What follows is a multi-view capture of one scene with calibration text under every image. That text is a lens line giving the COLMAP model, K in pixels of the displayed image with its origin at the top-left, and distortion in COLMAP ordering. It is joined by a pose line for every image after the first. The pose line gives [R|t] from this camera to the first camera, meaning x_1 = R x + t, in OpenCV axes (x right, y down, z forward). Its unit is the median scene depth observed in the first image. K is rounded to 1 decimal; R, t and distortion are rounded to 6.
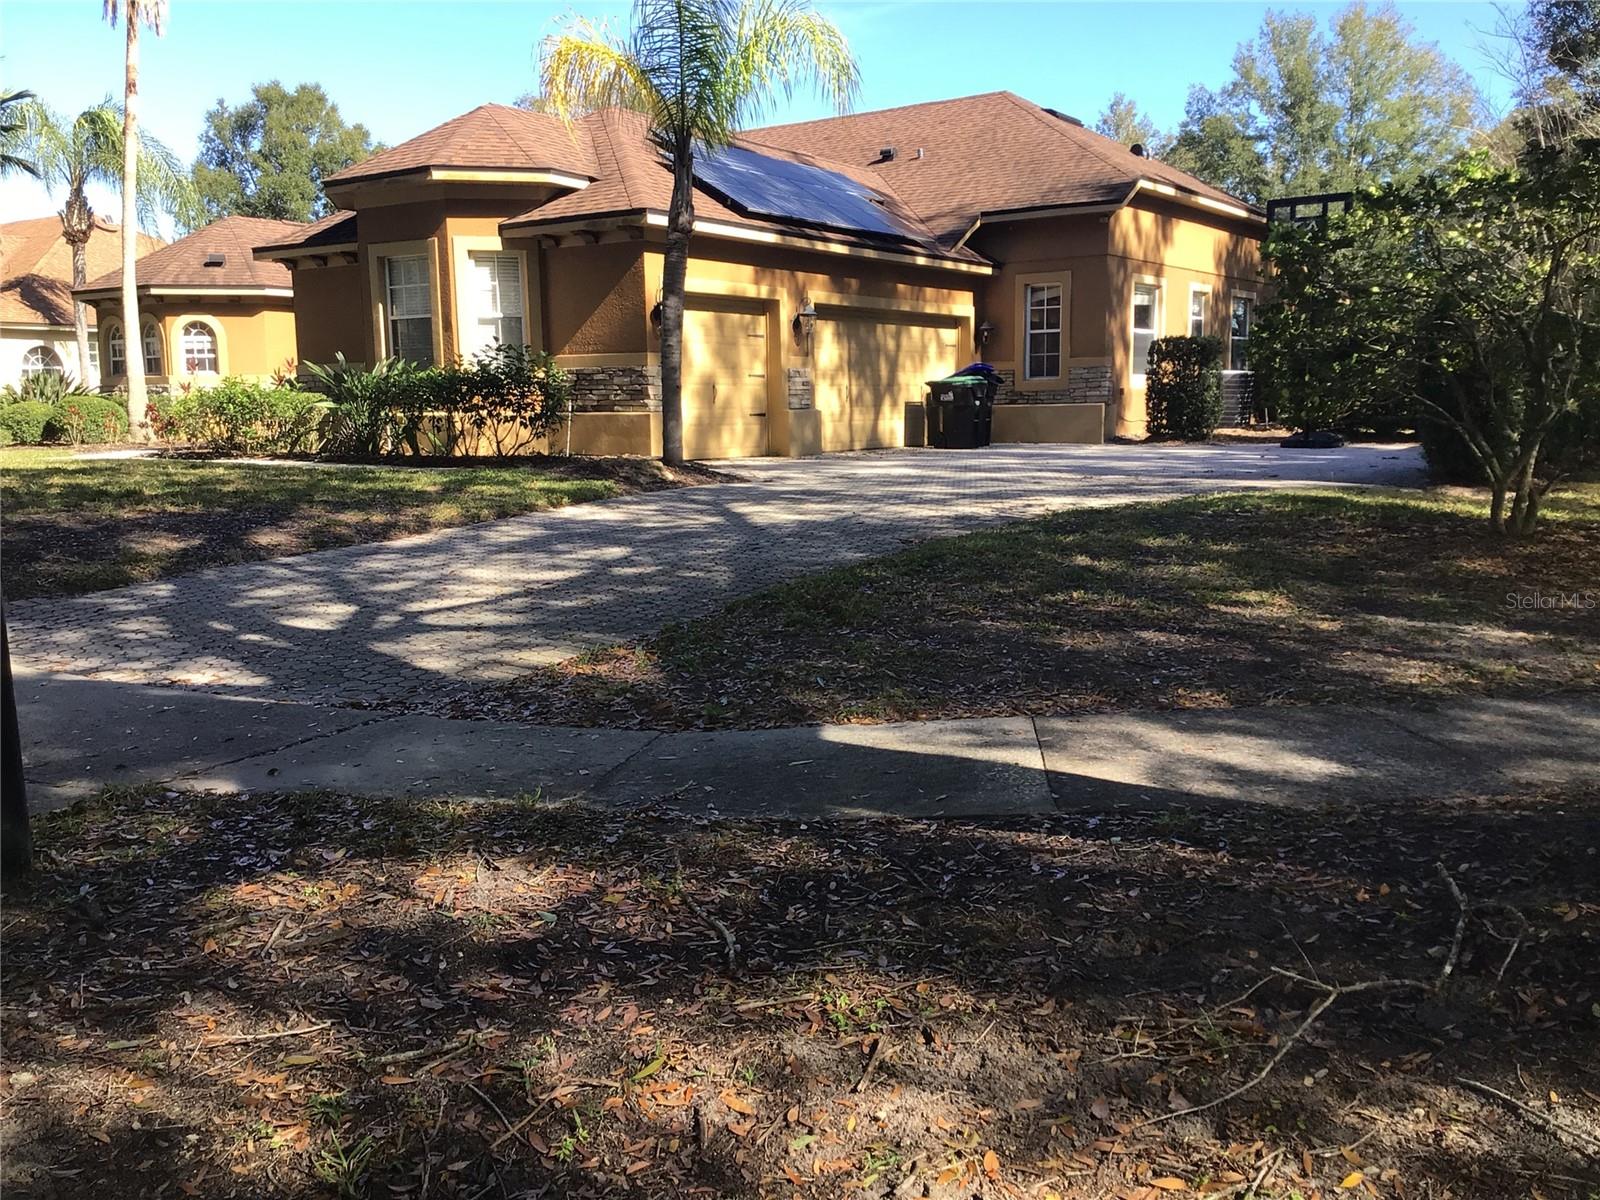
lens RADIAL K [[1445.1, 0, 803.9], [0, 1445.1, 606.3], [0, 0, 1]] dist [0.099256, -0.166181]
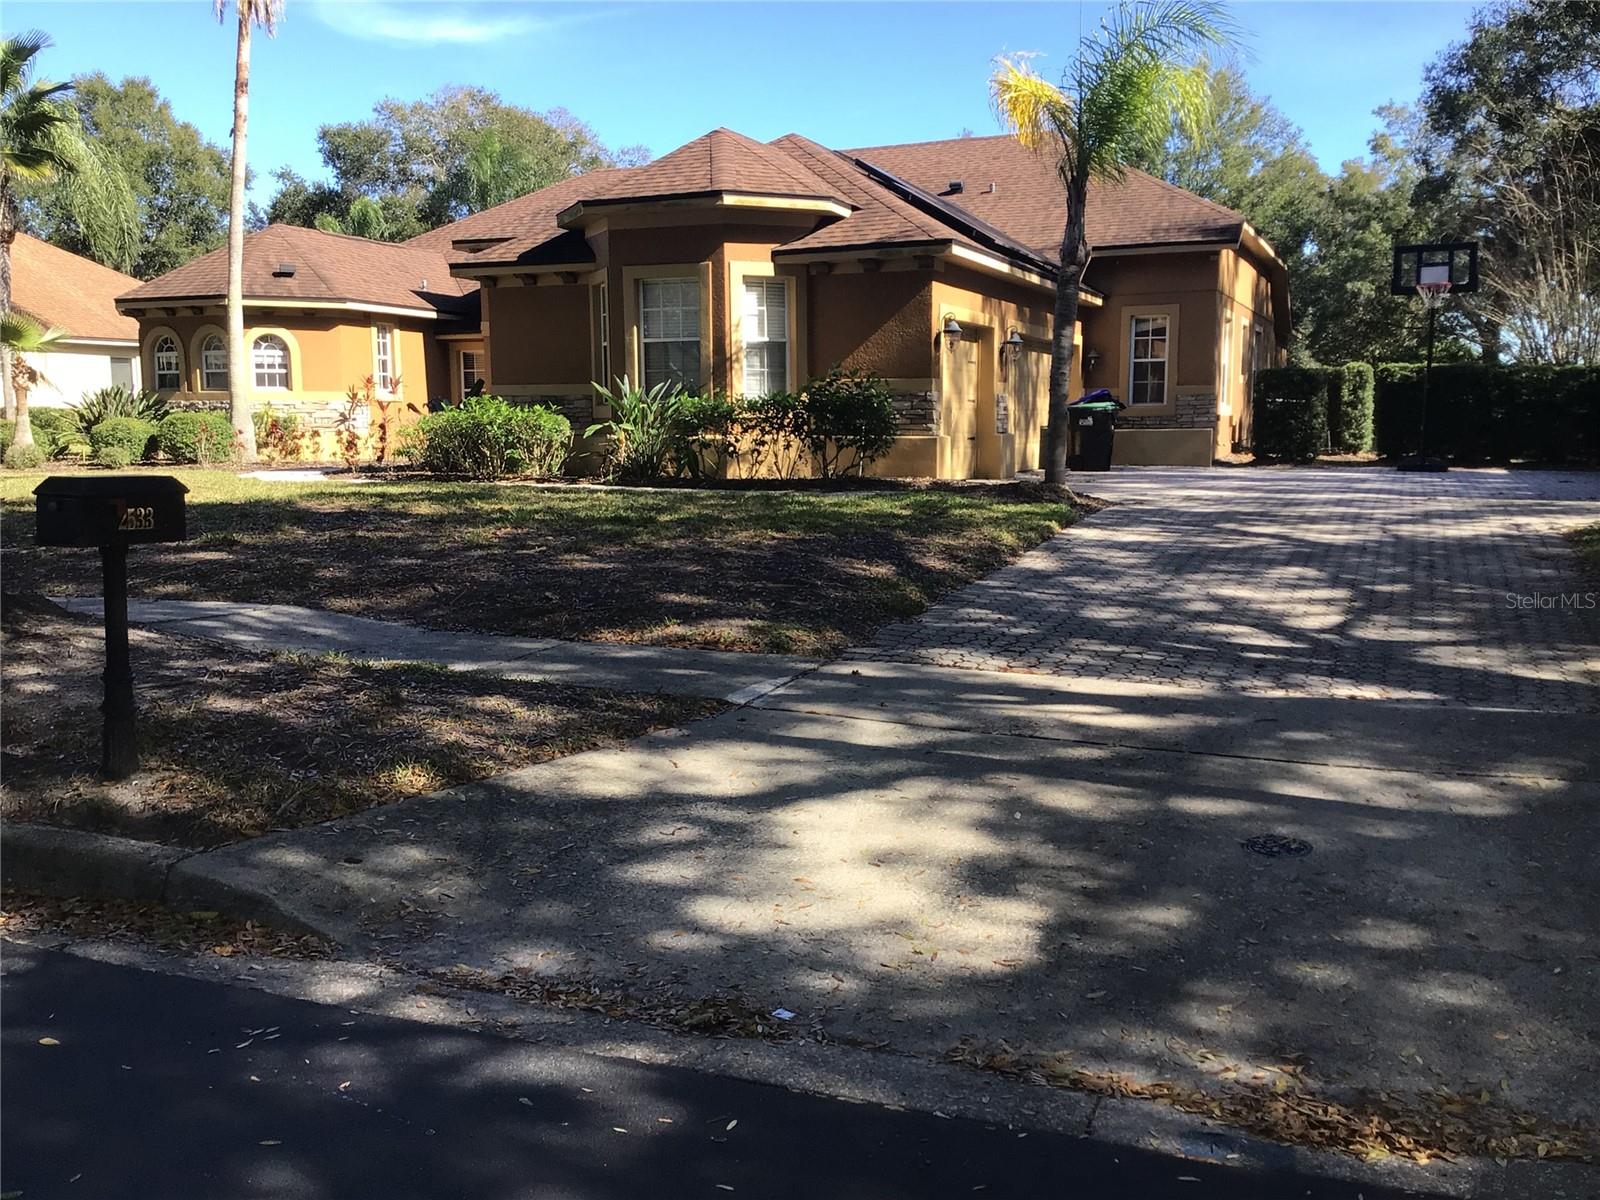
lens RADIAL K [[1445.1, 0, 797.5], [0, 1445.1, 604.0], [0, 0, 1]] dist [0.099256, -0.166181]
pose [[0.982045, -0.014277, 0.188108, -0.304921], [0.016869, 0.999783, -0.012185, -0.003194], [-0.187893, 0.015139, 0.982073, 0.008899]]
